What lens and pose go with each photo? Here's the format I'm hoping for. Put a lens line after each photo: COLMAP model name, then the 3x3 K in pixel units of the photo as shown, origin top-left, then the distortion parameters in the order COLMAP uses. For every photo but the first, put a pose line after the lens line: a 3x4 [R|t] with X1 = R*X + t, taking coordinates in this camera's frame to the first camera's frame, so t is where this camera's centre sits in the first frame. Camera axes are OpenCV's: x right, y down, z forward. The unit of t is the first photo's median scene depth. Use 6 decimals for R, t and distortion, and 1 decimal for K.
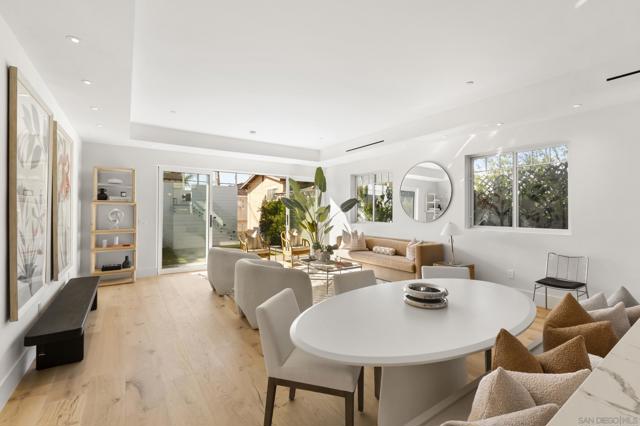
lens RADIAL K [[288.1, 0, 322.3], [0, 288.1, 209.8], [0, 0, 1]] dist [-0.000656, -0.000593]
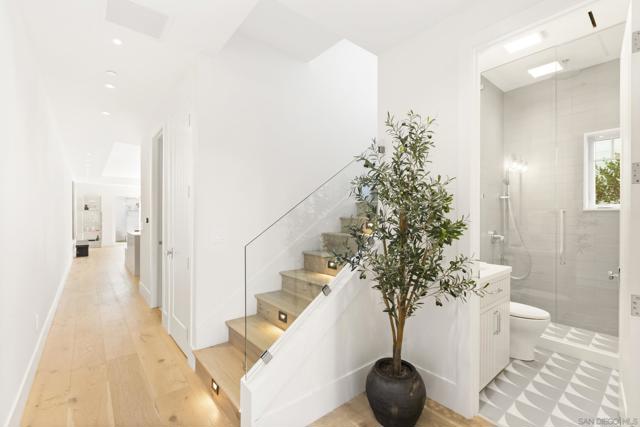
lens RADIAL K [[284.4, 0, 319.4], [0, 284.4, 216.2], [0, 0, 1]] dist [-0.014886, -0.000547]
pose [[0.995670, -0.007108, 0.092686, 0.710893], [0.006061, 0.999915, 0.011579, -0.000318], [-0.092761, -0.010967, 0.995628, -1.144228]]
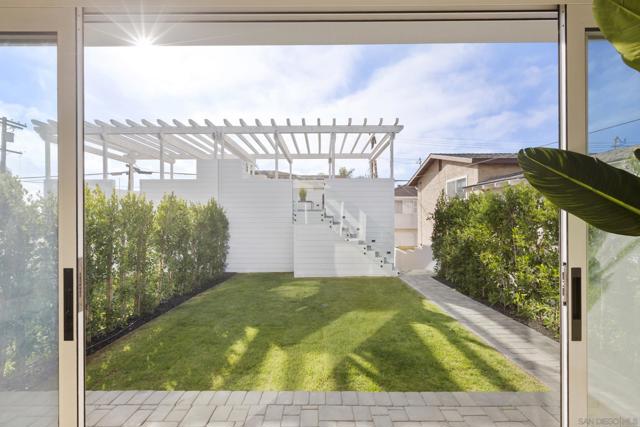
lens RADIAL K [[281.5, 0, 317.7], [0, 281.5, 217.6], [0, 0, 1]] dist [0.000362, -0.000066]
pose [[0.811551, -0.000925, -0.584281, -0.196172], [0.008630, 0.999909, 0.010404, -0.013823], [0.584218, -0.013486, 0.811485, 1.076031]]
